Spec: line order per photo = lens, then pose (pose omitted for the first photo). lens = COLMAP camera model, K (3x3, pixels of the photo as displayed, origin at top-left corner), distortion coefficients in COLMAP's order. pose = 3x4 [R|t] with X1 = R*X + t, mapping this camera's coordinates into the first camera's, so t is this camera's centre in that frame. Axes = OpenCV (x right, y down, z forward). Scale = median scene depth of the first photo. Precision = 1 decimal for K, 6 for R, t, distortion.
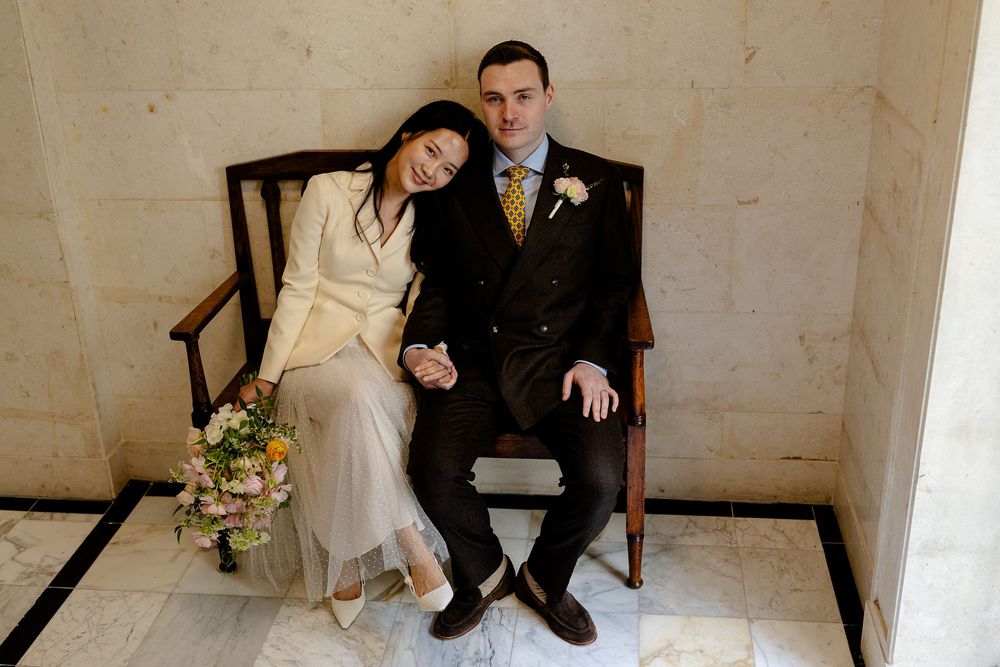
lens RADIAL K [[964.2, 0, 501.5], [0, 964.2, 311.0], [0, 0, 1]] dist [0.006943, -0.011858]
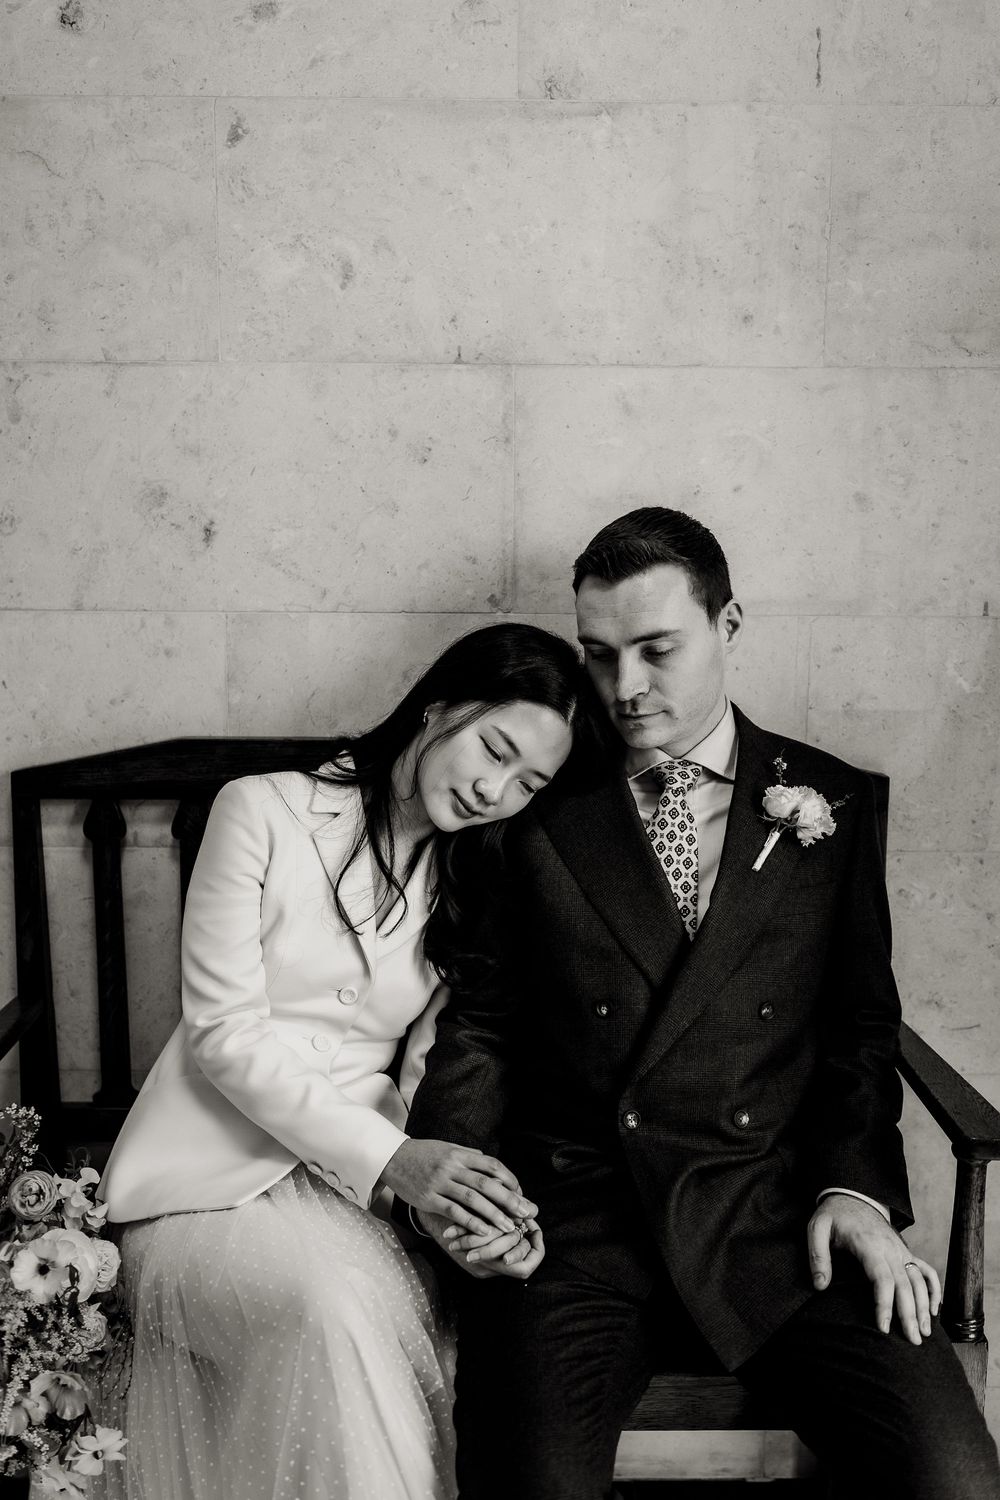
lens RADIAL K [[1562.5, 0, 500.0], [0, 1562.5, 750.0], [0, 0, 1]] dist [0.023099, 0.005750]
pose [[0.995293, 0.005841, 0.096733, -0.133486], [0.013885, 0.979288, -0.201996, -0.003604], [-0.095909, 0.202389, 0.974597, 0.254442]]
